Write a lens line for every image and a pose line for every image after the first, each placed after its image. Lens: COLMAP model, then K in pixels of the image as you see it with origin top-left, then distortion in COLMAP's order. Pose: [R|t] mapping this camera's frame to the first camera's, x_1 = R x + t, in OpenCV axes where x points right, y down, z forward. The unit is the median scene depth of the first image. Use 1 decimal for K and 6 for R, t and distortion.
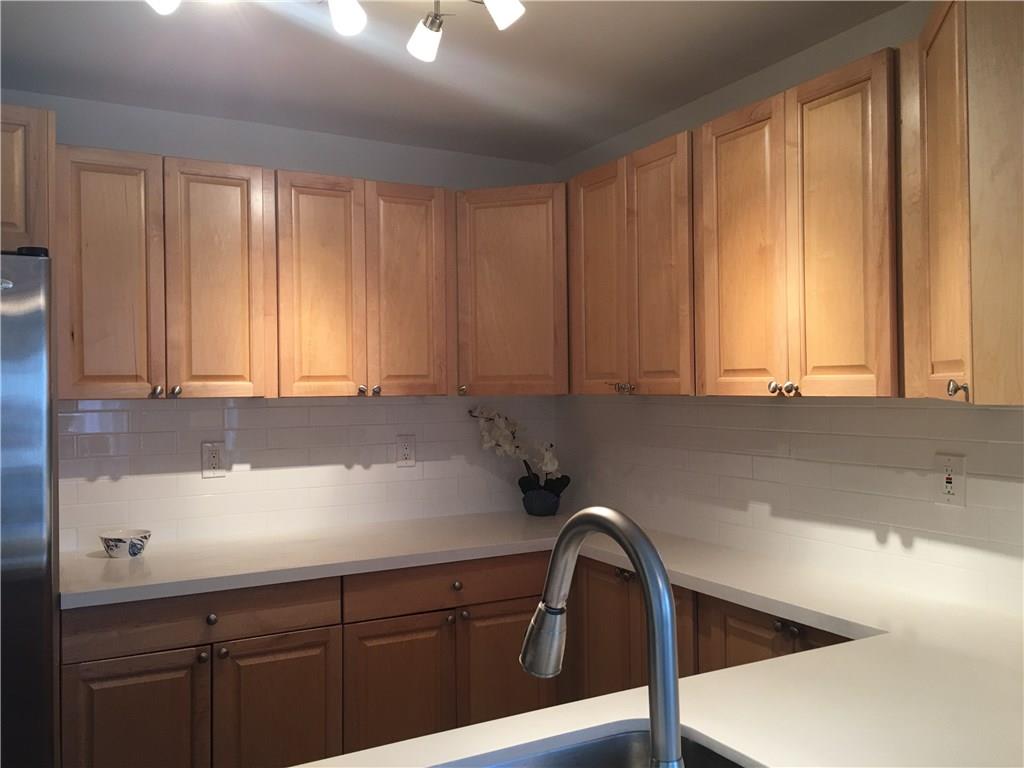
lens RADIAL K [[870.2, 0, 512.0], [0, 870.2, 384.0], [0, 0, 1]] dist [0.087049, -0.115556]
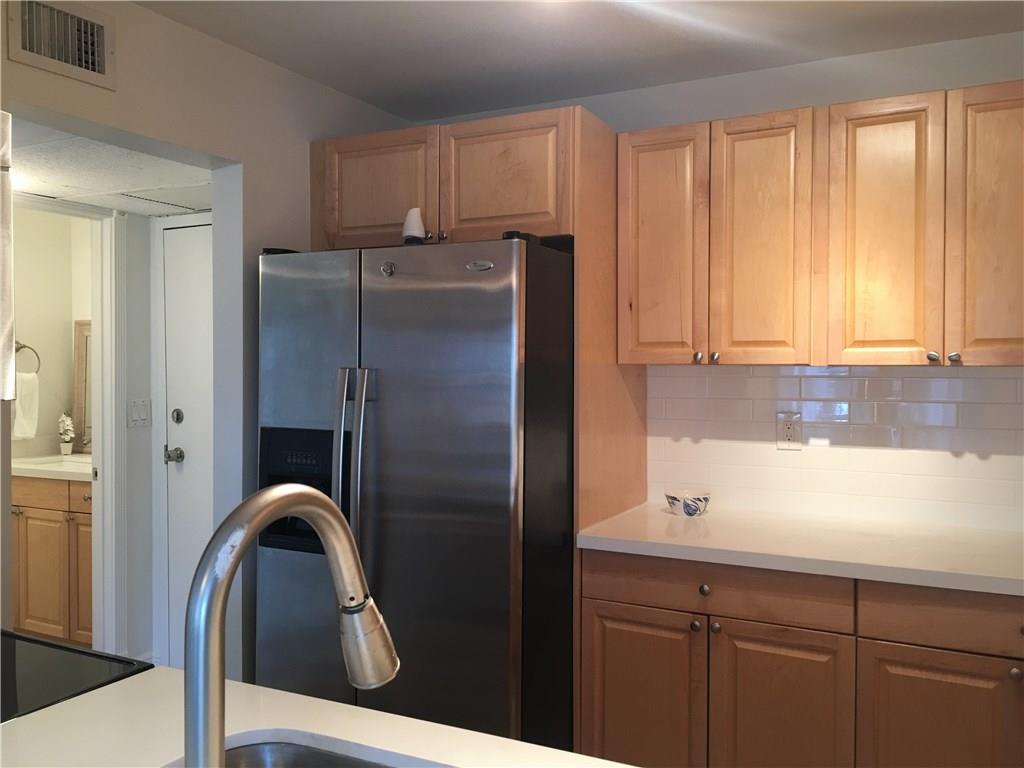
lens RADIAL K [[870.2, 0, 512.0], [0, 870.2, 384.0], [0, 0, 1]] dist [0.087049, -0.115556]
pose [[0.560556, 0.030136, -0.827568, 0.304766], [-0.005190, 0.999446, 0.032880, 0.006809], [0.828100, -0.014135, 0.560402, 0.251918]]
